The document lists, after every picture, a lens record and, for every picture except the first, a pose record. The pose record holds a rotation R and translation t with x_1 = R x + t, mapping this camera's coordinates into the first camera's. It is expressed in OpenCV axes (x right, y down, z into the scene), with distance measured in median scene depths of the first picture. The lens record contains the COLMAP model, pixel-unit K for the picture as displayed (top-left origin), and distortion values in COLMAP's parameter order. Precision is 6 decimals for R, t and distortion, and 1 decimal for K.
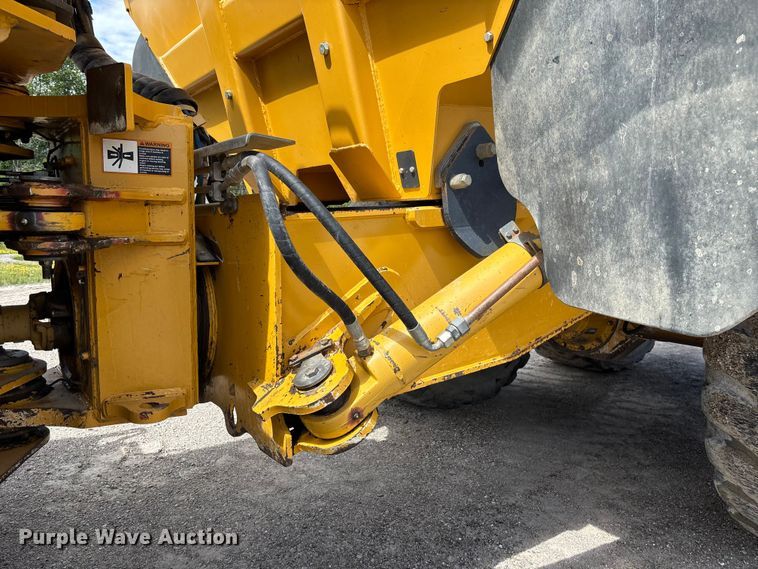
lens RADIAL K [[553.6, 0, 378.9], [0, 553.6, 293.2], [0, 0, 1]] dist [-0.011531, -0.003819]
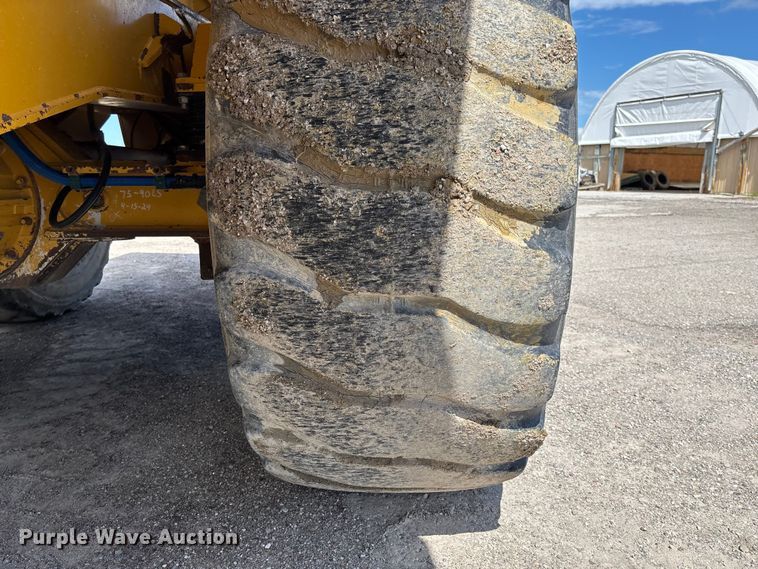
lens RADIAL K [[577.6, 0, 377.2], [0, 577.6, 288.5], [0, 0, 1]] dist [0.048867, -0.050382]
pose [[0.602772, -0.165024, 0.780662, 0.148968], [0.095631, 0.986268, 0.134648, 0.074667], [-0.792162, -0.006506, 0.610276, 0.330798]]
